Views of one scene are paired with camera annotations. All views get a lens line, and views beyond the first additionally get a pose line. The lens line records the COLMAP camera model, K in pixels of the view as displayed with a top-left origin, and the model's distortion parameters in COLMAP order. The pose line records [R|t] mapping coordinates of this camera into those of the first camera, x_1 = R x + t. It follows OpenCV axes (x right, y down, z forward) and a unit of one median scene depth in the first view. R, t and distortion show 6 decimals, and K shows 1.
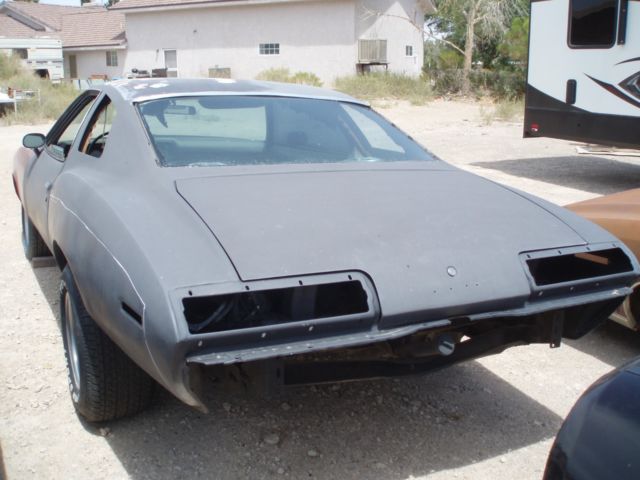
lens RADIAL K [[693.8, 0, 321.2], [0, 693.8, 228.3], [0, 0, 1]] dist [-0.123586, 0.021548]
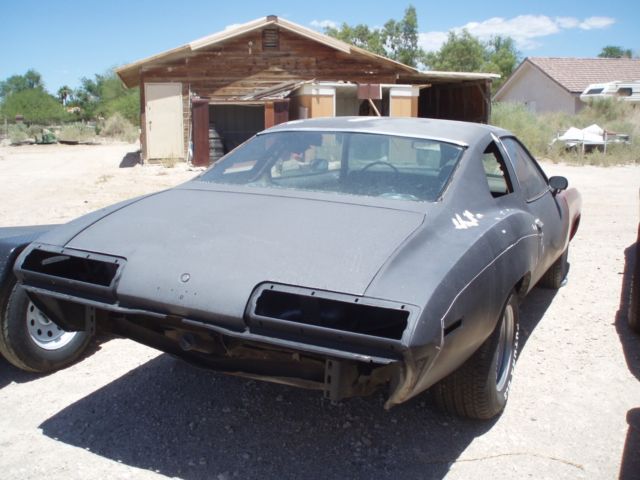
lens RADIAL K [[687.1, 0, 320.0], [0, 687.1, 240.0], [0, 0, 1]] dist [-0.114211, 0.016237]
pose [[0.599216, 0.141930, -0.787906, 0.858145], [-0.177862, 0.983166, 0.041836, -0.062501], [0.780580, 0.115070, 0.614373, 0.318650]]
